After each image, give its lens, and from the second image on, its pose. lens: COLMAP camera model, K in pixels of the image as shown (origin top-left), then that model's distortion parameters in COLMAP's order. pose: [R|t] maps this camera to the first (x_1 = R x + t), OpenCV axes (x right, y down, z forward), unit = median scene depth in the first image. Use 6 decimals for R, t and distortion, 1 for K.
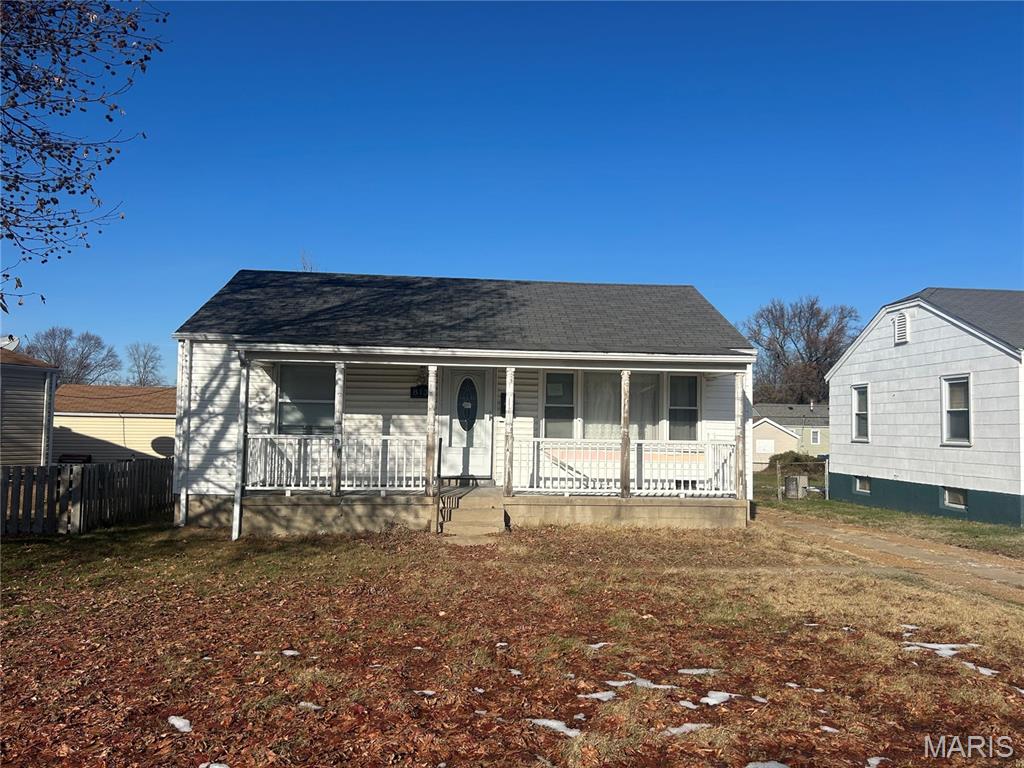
lens RADIAL K [[769.5, 0, 512.0], [0, 769.5, 384.0], [0, 0, 1]] dist [0.059078, -0.060551]
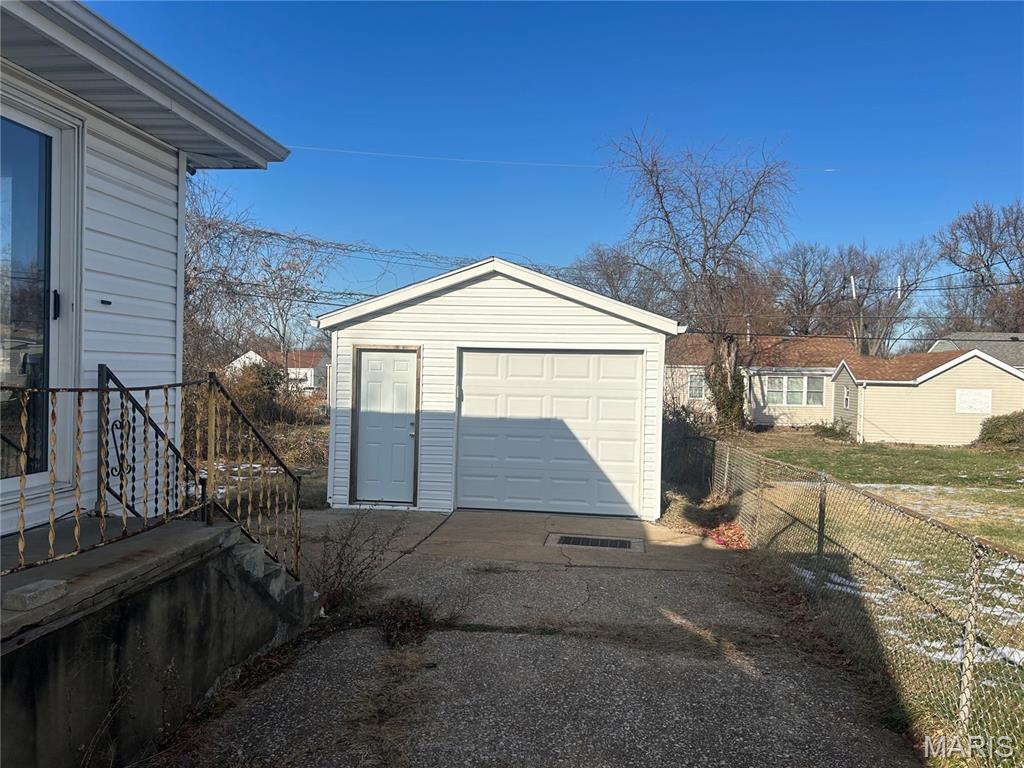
lens RADIAL K [[765.2, 0, 512.0], [0, 765.2, 384.0], [0, 0, 1]] dist [0.046625, -0.067584]
pose [[0.979239, 0.008735, -0.202523, 0.444131], [0.005114, 0.997689, 0.067760, 0.112197], [0.202647, -0.067389, 0.976930, 1.523264]]
